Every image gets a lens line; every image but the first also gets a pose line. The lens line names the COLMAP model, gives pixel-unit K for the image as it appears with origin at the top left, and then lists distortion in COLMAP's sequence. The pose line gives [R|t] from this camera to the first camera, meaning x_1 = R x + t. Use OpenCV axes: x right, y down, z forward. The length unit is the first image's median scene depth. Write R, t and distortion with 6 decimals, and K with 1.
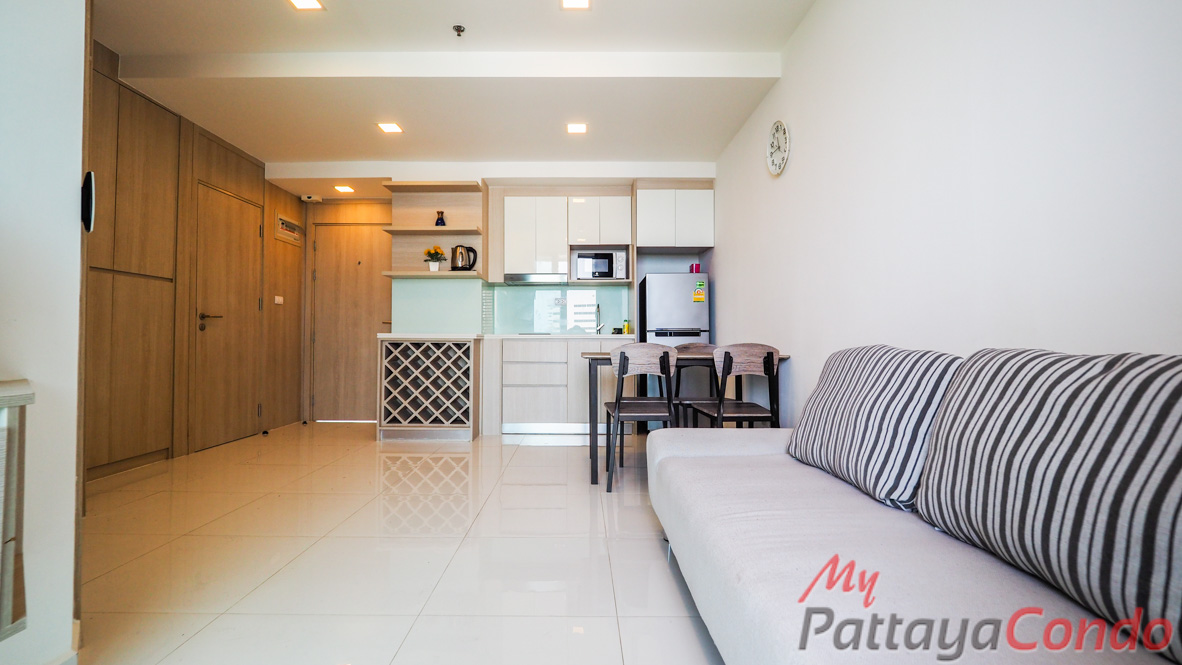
lens RADIAL K [[499.1, 0, 579.5], [0, 499.1, 327.4], [0, 0, 1]] dist [-0.003365, -0.000836]
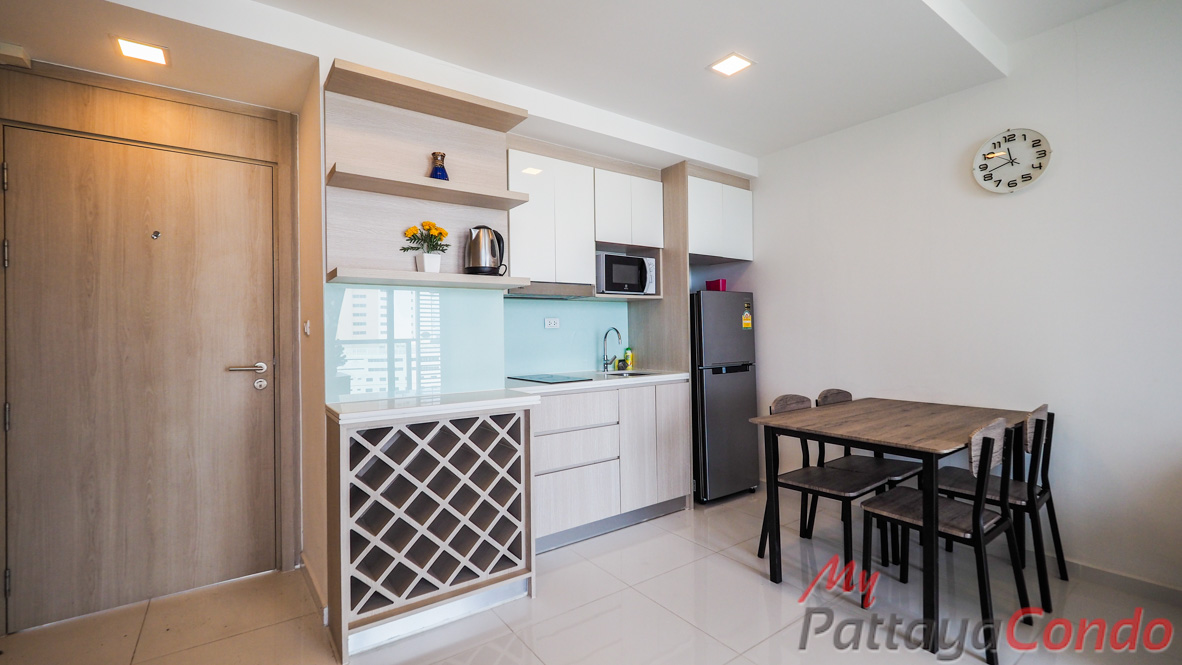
lens RADIAL K [[499.1, 0, 579.5], [0, 499.1, 327.4], [0, 0, 1]] dist [-0.003365, -0.000836]
pose [[0.819569, -0.006453, 0.572944, -0.457422], [-0.001753, 0.999904, 0.013769, -0.064959], [-0.572977, -0.012289, 0.819479, 0.508109]]
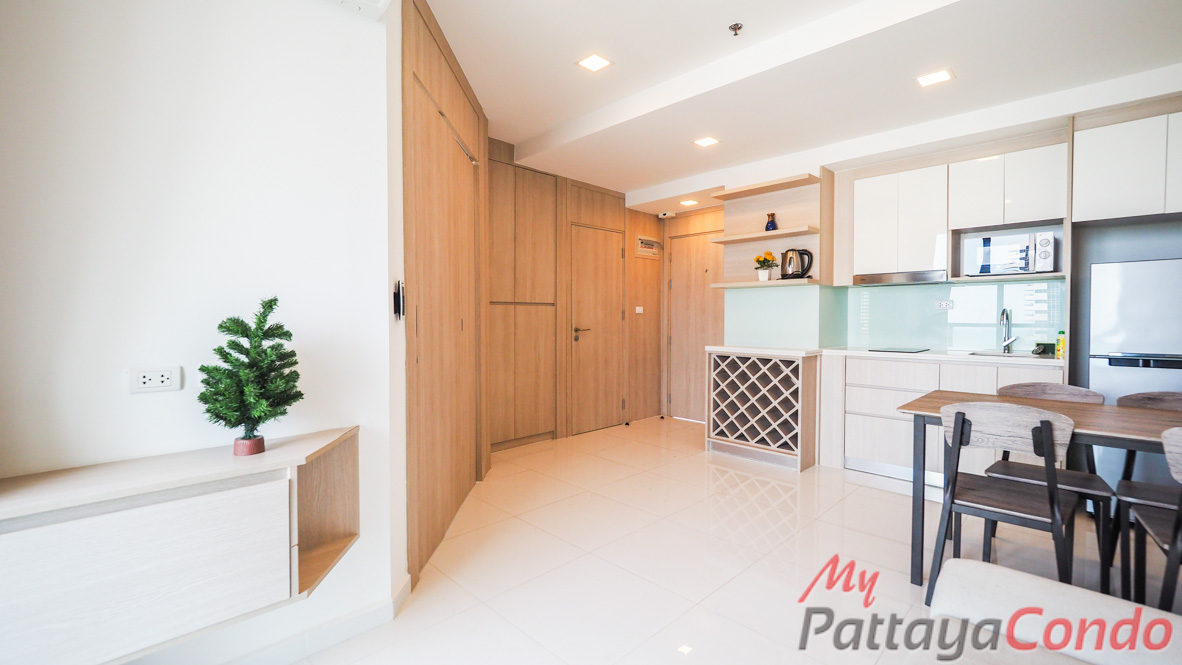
lens RADIAL K [[499.1, 0, 579.5], [0, 499.1, 327.4], [0, 0, 1]] dist [-0.003365, -0.000836]
pose [[0.700141, 0.014613, -0.713855, 0.133449], [0.017710, 0.999128, 0.037822, -0.065763], [0.713785, -0.039123, 0.699272, 0.101724]]
